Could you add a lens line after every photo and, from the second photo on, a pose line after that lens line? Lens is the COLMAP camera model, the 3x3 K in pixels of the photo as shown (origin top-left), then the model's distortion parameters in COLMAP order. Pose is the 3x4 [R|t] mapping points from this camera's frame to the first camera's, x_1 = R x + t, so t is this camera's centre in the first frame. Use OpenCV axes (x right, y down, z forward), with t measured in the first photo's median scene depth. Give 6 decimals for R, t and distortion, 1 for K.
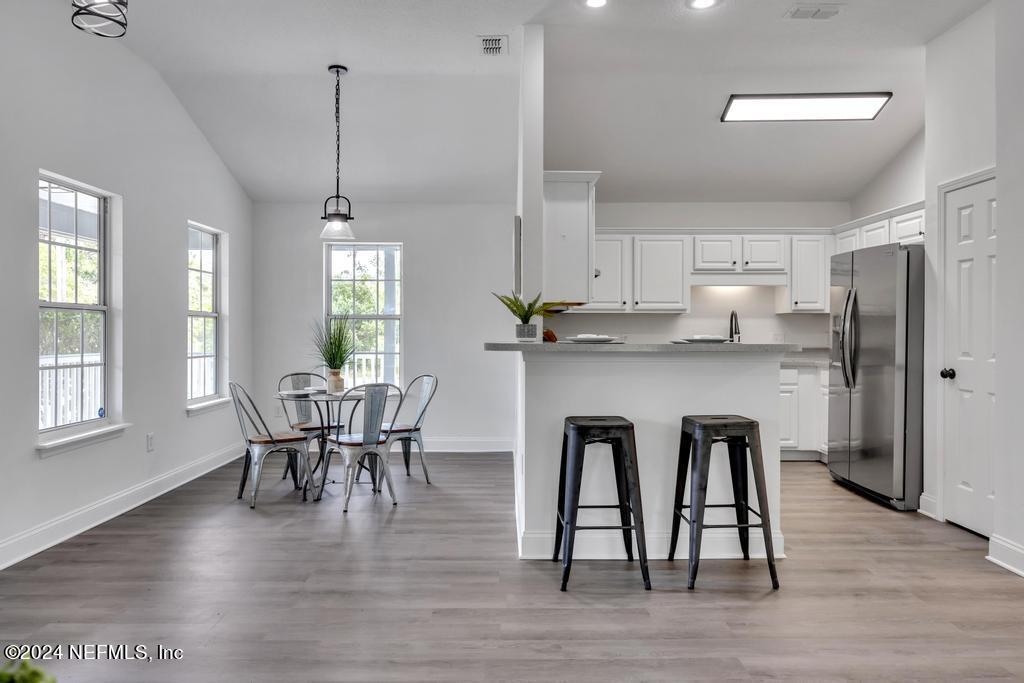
lens RADIAL K [[674.9, 0, 511.7], [0, 674.9, 333.8], [0, 0, 1]] dist [-0.006292, 0.000708]
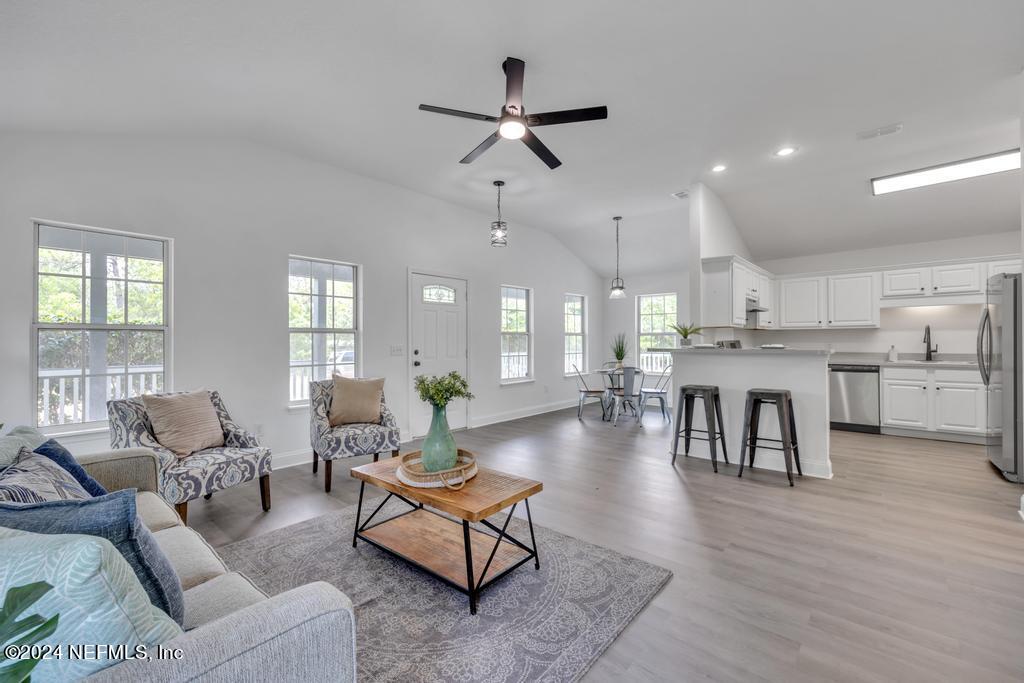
lens RADIAL K [[436.4, 0, 508.7], [0, 436.4, 338.3], [0, 0, 1]] dist [0.009856, -0.000107]
pose [[0.742954, -0.008256, -0.669292, 0.391092], [0.004032, 0.999961, -0.007859, -0.006537], [0.669330, 0.003140, 0.742958, -0.238155]]
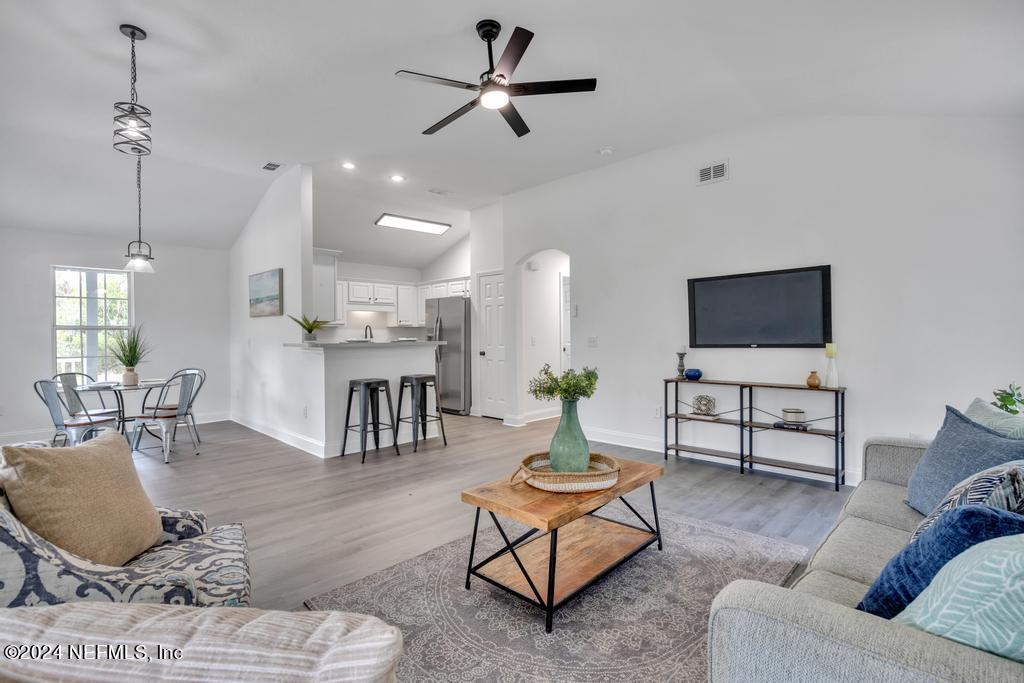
lens RADIAL K [[478.3, 0, 513.4], [0, 478.3, 338.8], [0, 0, 1]] dist [-0.019461, 0.000276]
pose [[0.703327, -0.011751, 0.710769, -0.398496], [0.011048, 0.999923, 0.005600, -0.000914], [-0.710780, 0.003914, 0.703403, -0.221782]]
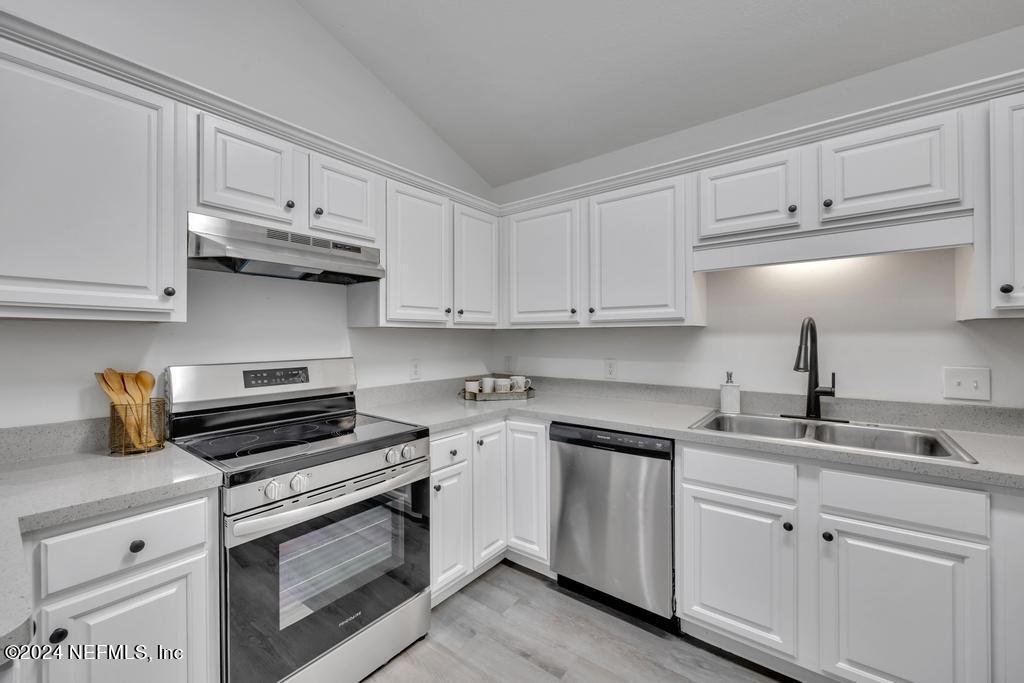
lens RADIAL K [[411.4, 0, 512.9], [0, 411.4, 336.9], [0, 0, 1]] dist [-0.000551, 0.000116]
pose [[0.784416, -0.006289, -0.620203, 0.453644], [0.005395, 0.999980, -0.003316, -0.027995], [0.620212, -0.000745, 0.784434, 0.868820]]
